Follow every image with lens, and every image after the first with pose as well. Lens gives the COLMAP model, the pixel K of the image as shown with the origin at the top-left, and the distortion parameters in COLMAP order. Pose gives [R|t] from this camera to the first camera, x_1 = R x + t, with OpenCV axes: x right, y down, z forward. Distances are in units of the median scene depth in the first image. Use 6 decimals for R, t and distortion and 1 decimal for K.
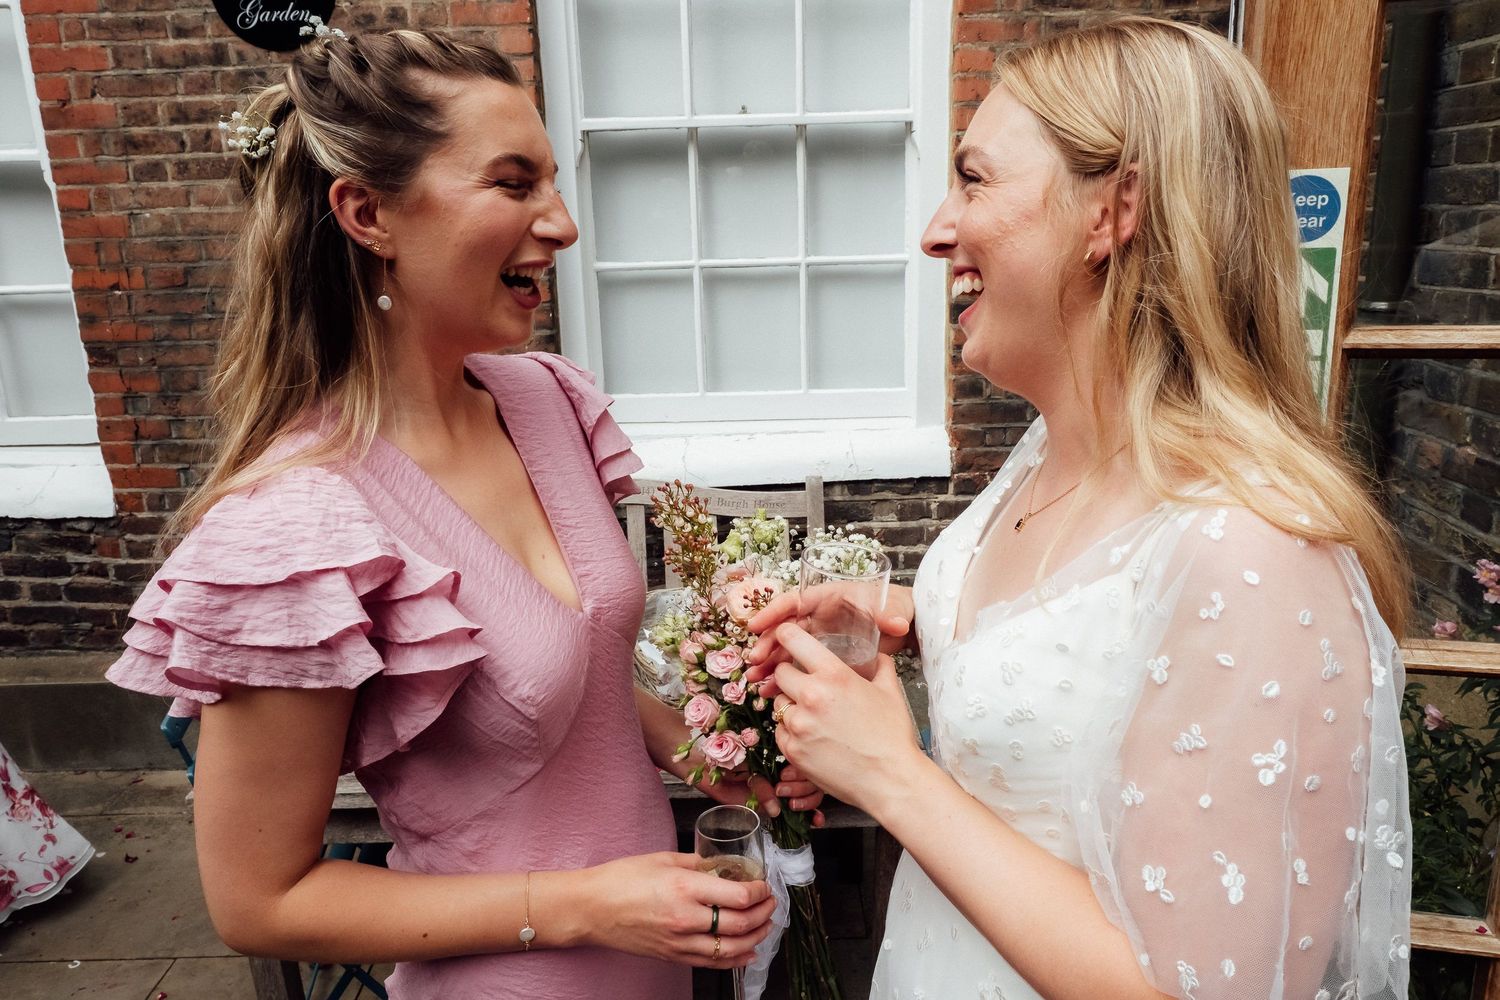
lens RADIAL K [[1072.9, 0, 734.9], [0, 1072.9, 461.1], [0, 0, 1]] dist [-0.013606, 0.010440]
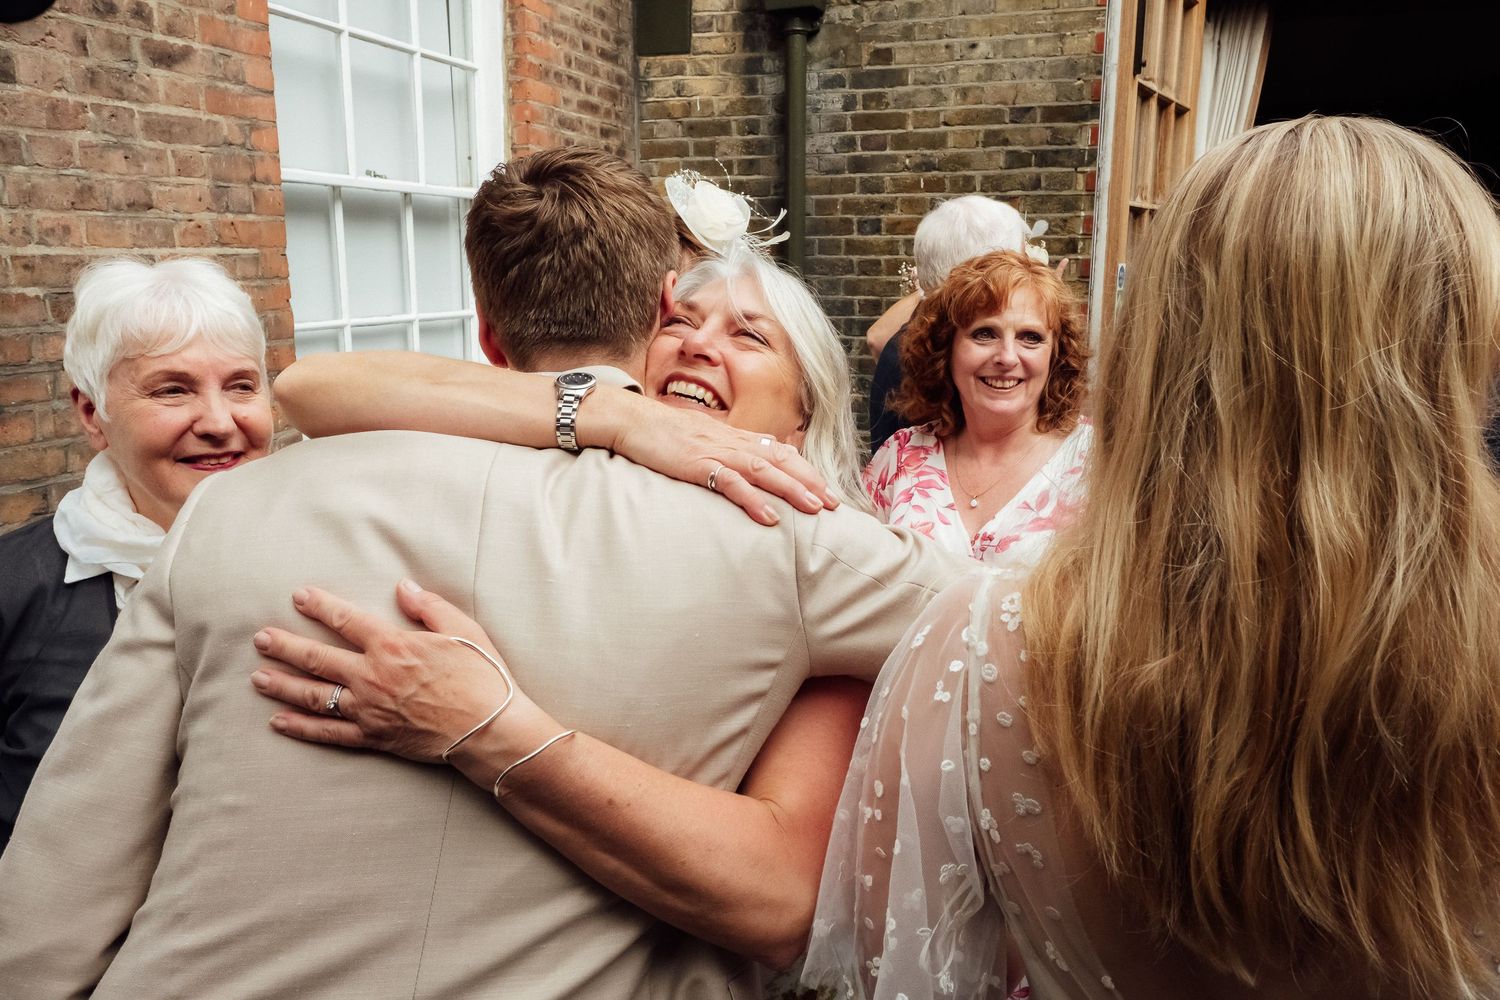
lens RADIAL K [[1072.9, 0, 758.6], [0, 1072.9, 488.0], [0, 0, 1]] dist [-0.013606, 0.010440]
pose [[0.303643, -0.169936, 0.937509, -0.968768], [0.206316, 0.972347, 0.109429, -0.072610], [-0.930180, 0.160196, 0.330307, 0.381147]]
